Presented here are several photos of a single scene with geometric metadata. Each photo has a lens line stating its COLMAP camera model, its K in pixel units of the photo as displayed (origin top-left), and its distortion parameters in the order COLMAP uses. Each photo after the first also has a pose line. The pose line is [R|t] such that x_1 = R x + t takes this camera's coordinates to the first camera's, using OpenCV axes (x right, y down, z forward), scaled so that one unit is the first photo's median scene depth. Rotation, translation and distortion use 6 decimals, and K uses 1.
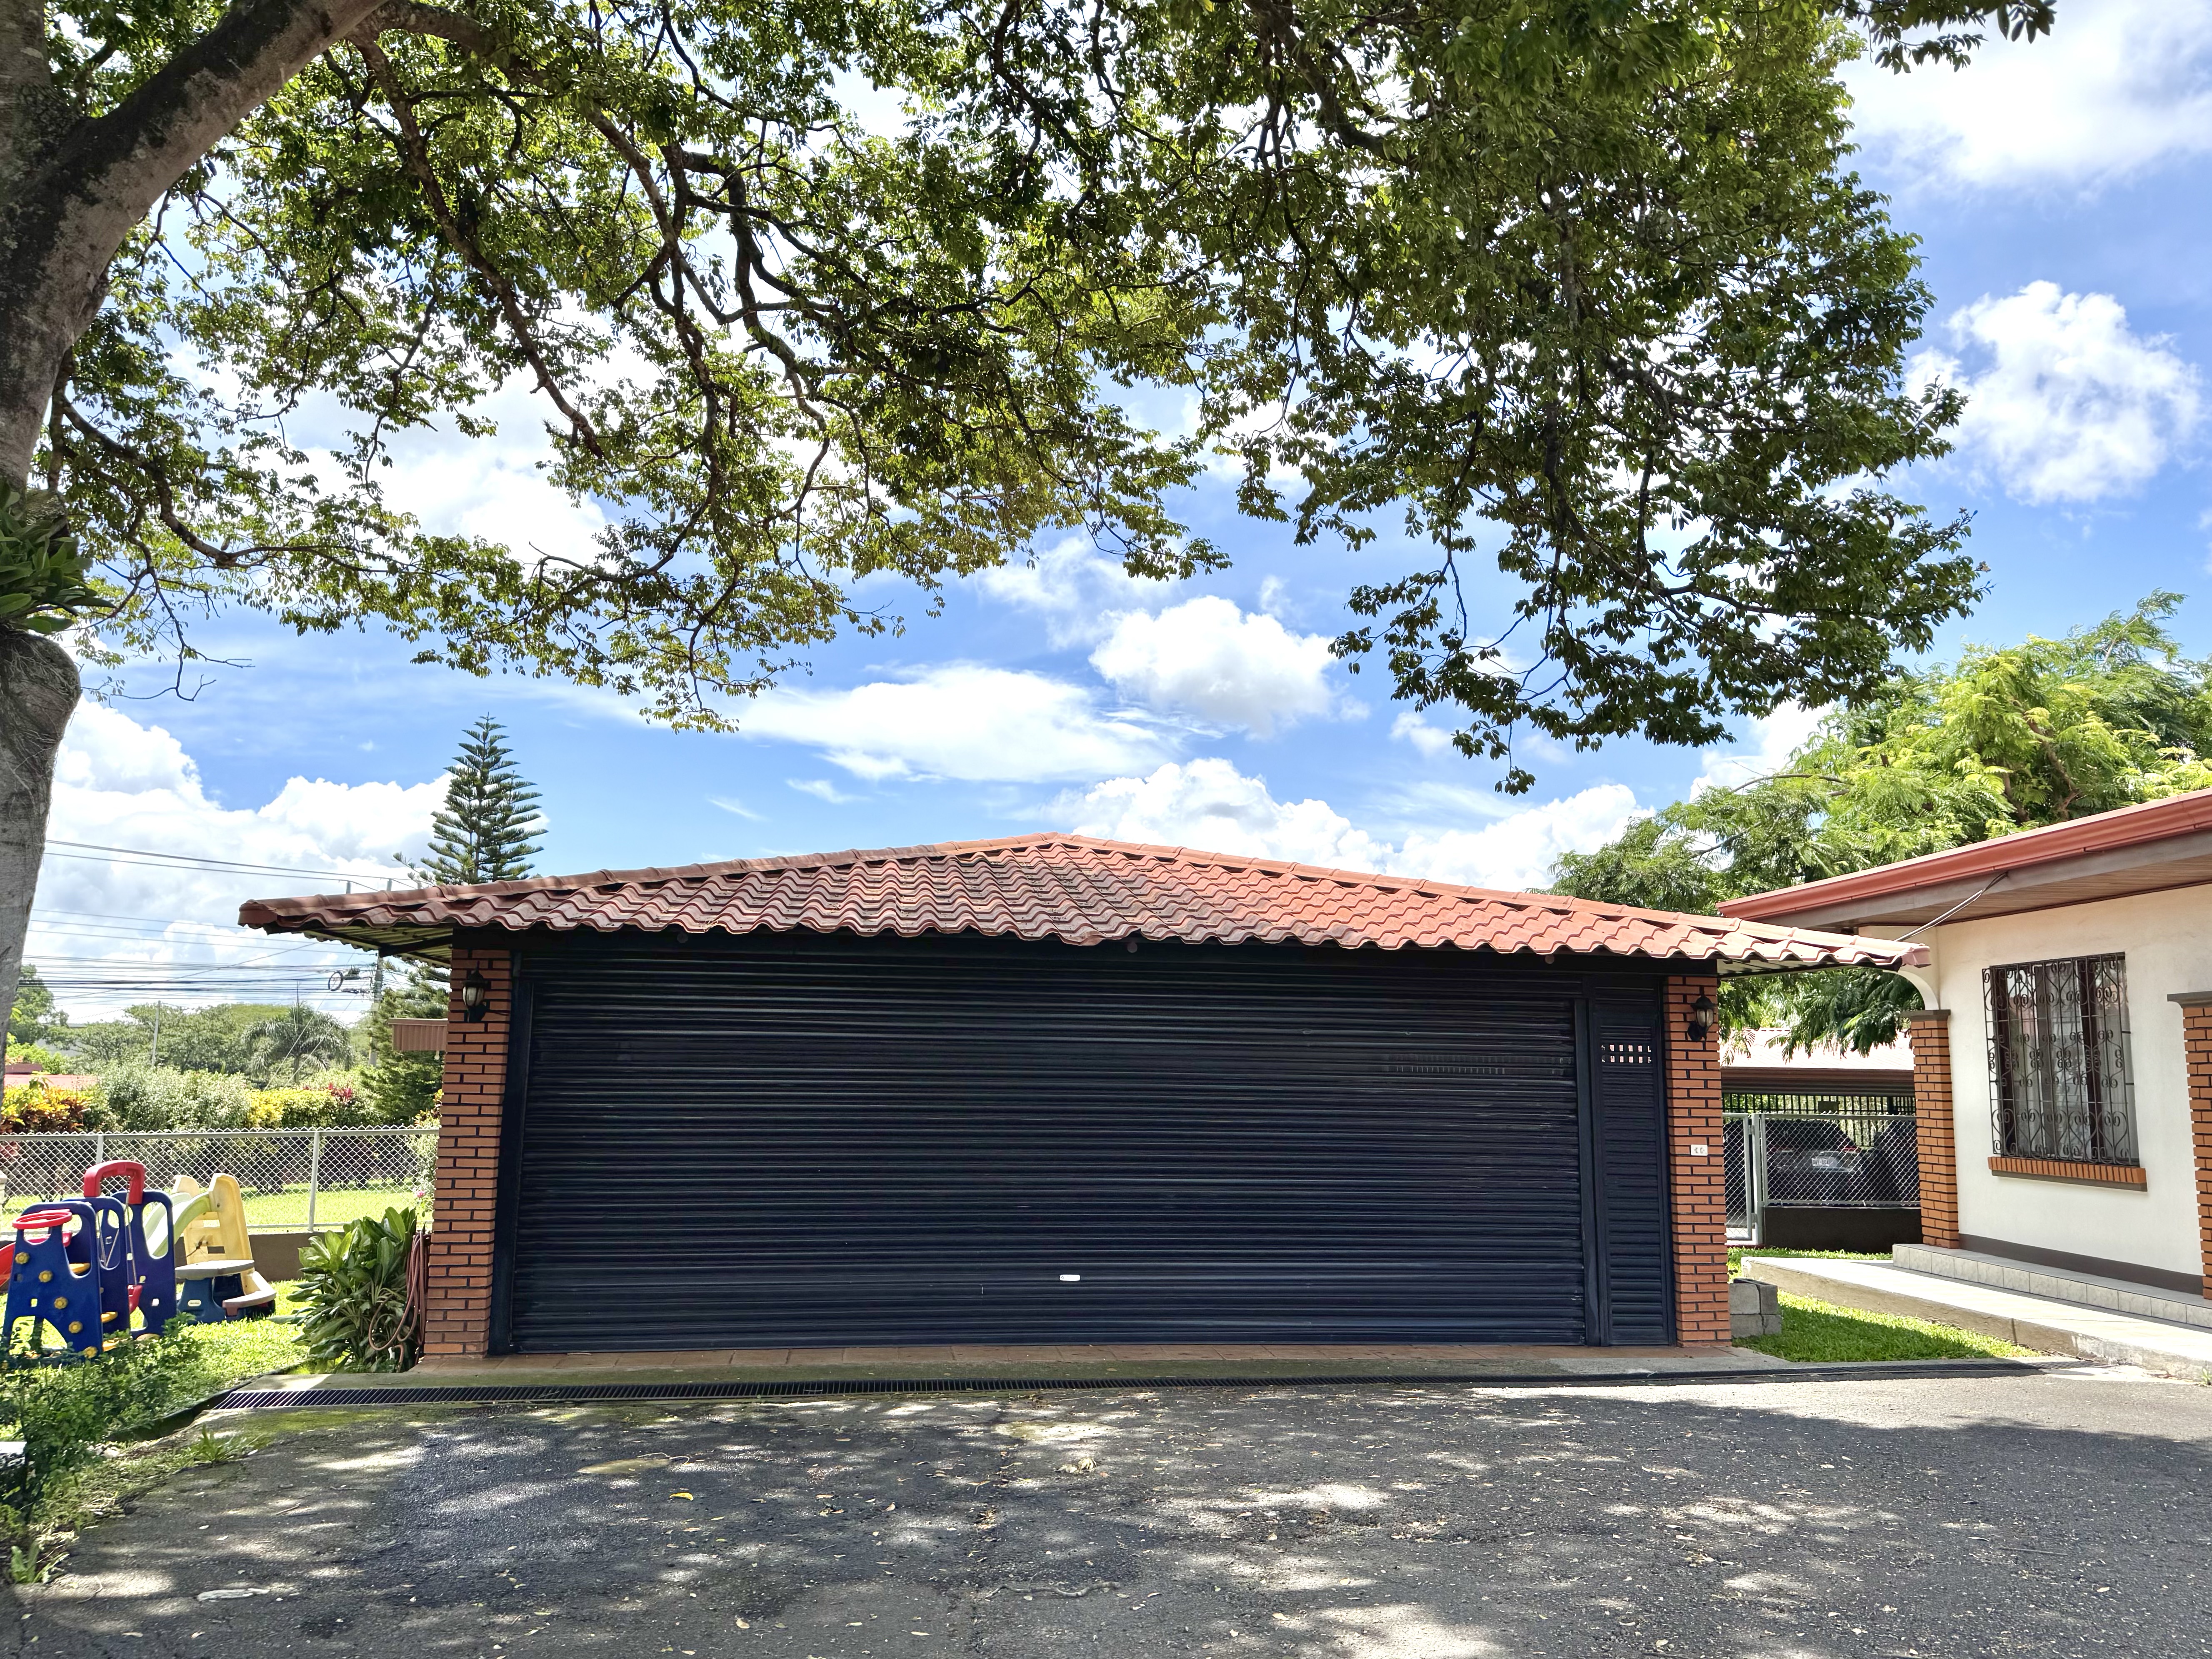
lens RADIAL K [[1671.7, 0, 1110.7], [0, 1671.7, 835.6], [0, 0, 1]] dist [0.104957, -0.163389]
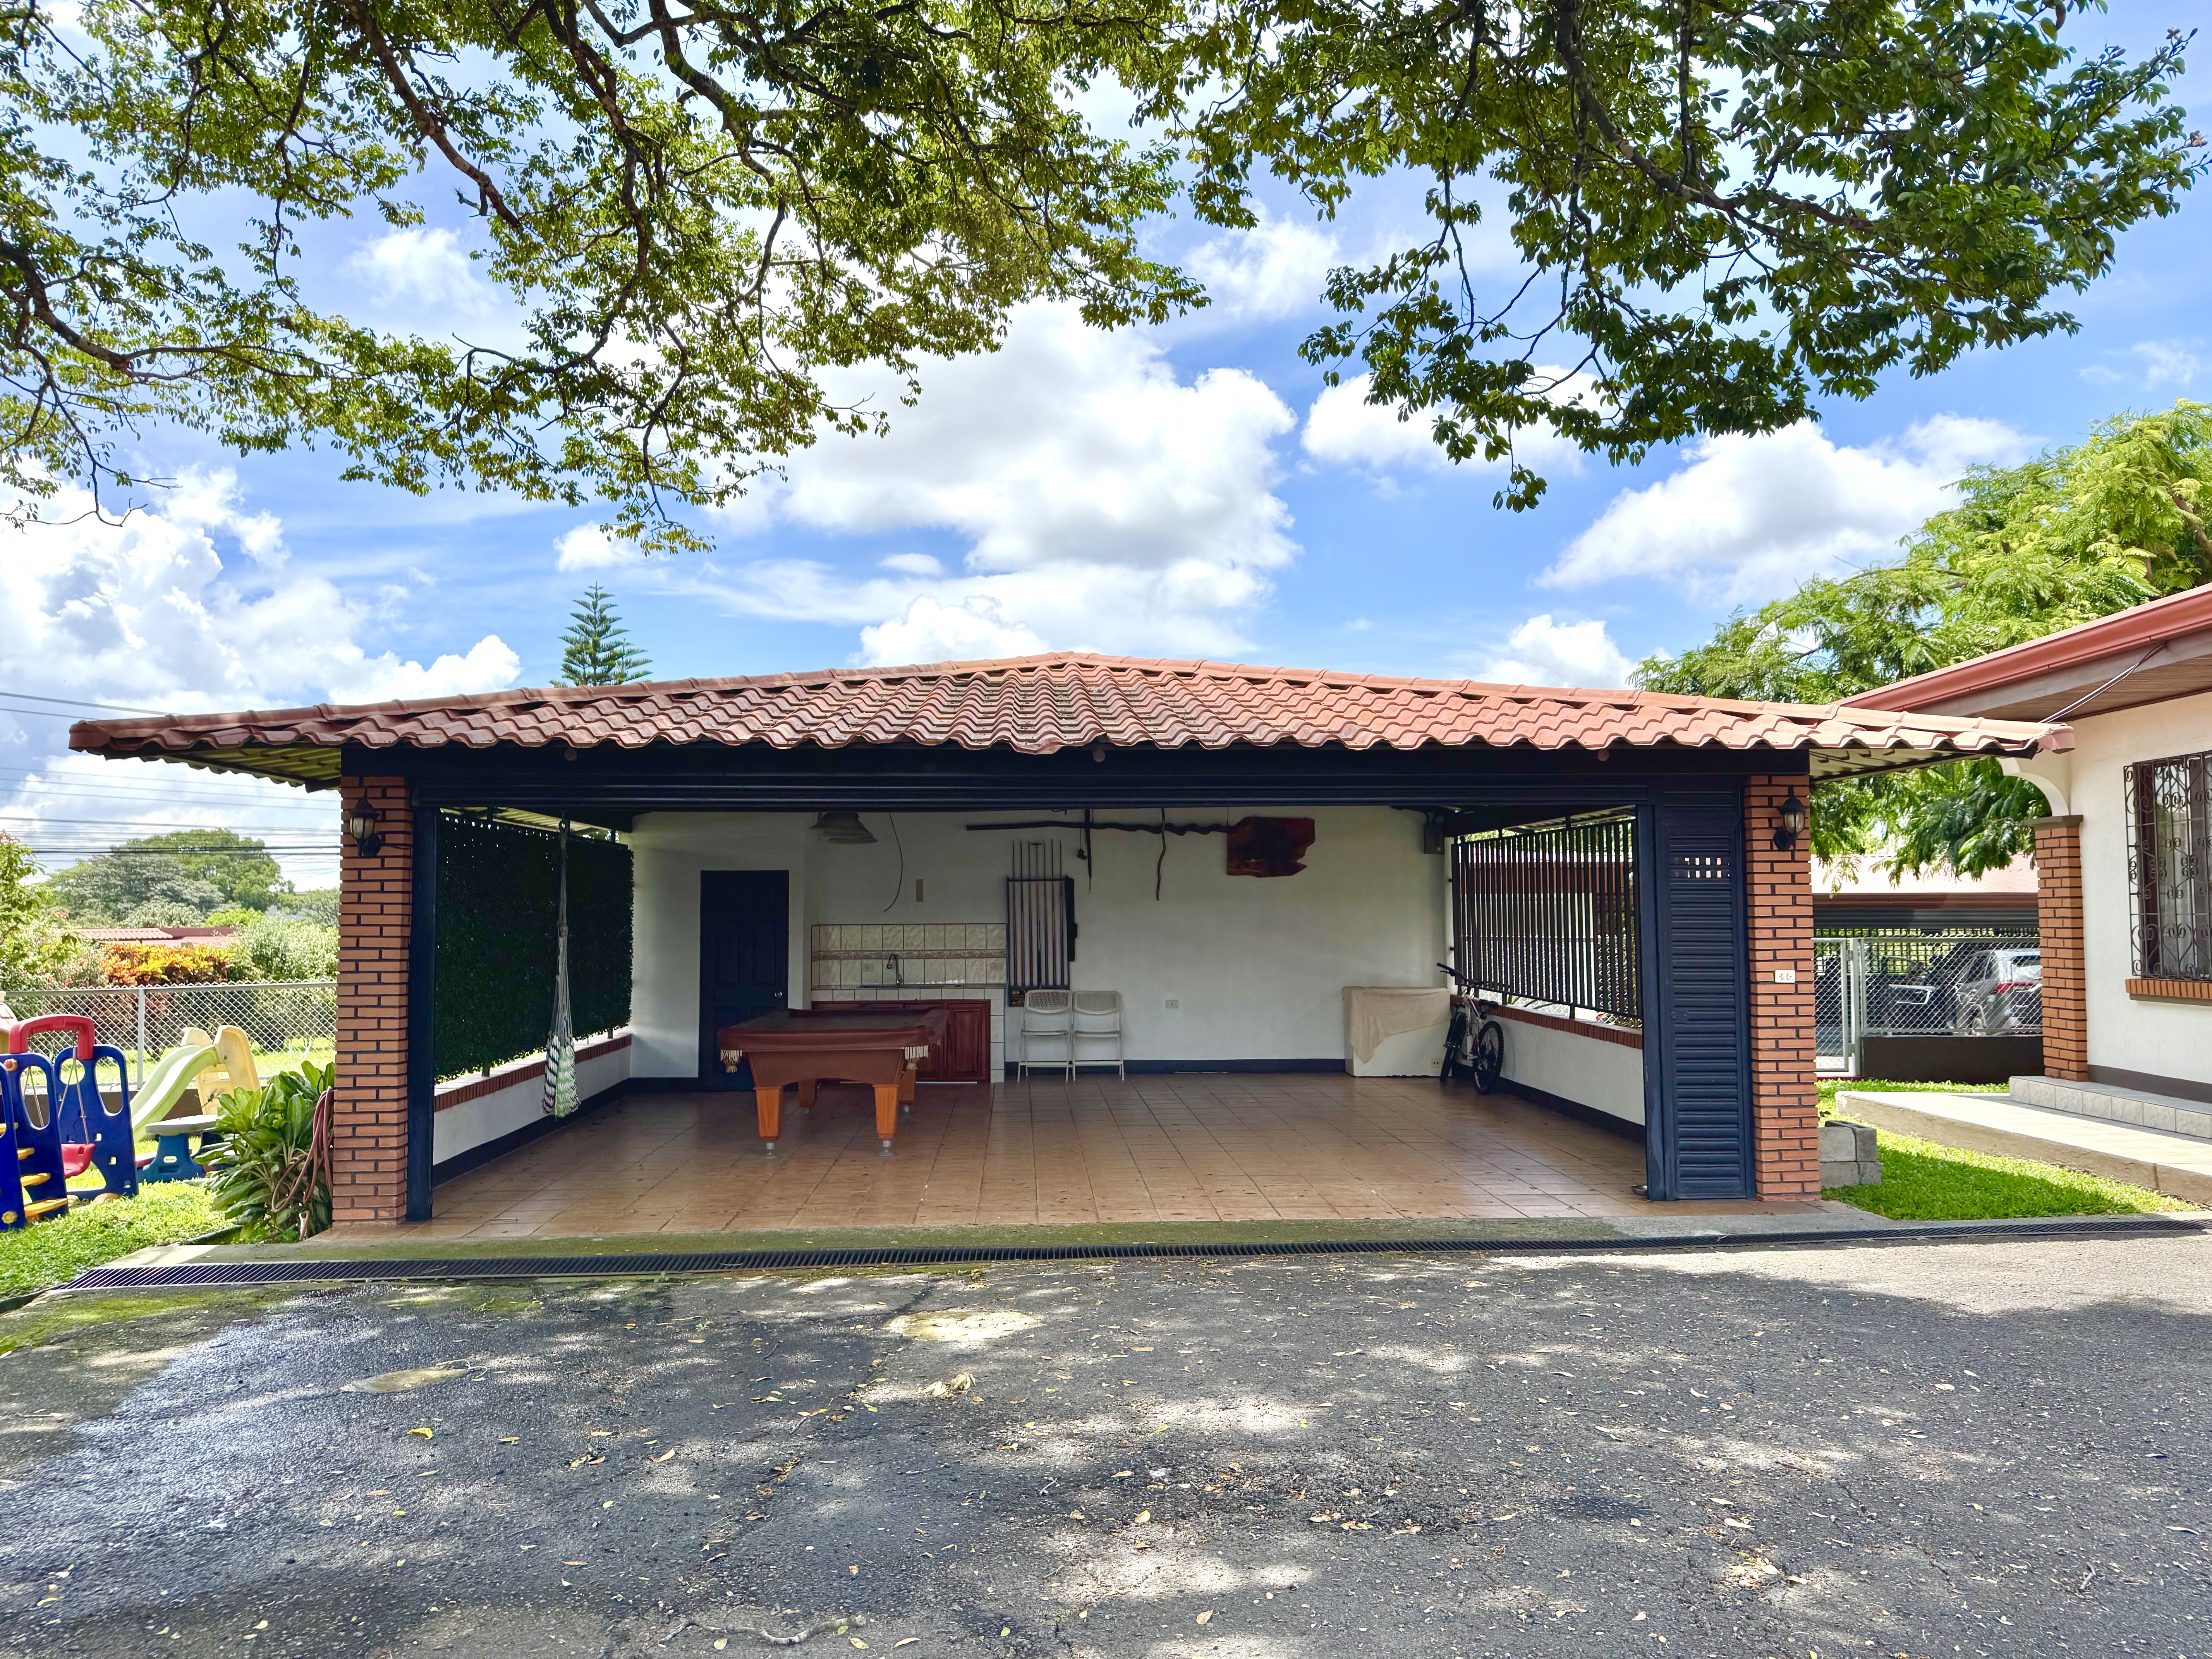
lens RADIAL K [[1562.7, 0, 1101.9], [0, 1562.7, 837.4], [0, 0, 1]] dist [0.072699, -0.101740]
pose [[0.995963, -0.024058, -0.086480, 0.066705], [0.031480, 0.995840, 0.085514, 0.032508], [0.084063, -0.087891, 0.992577, 0.164529]]
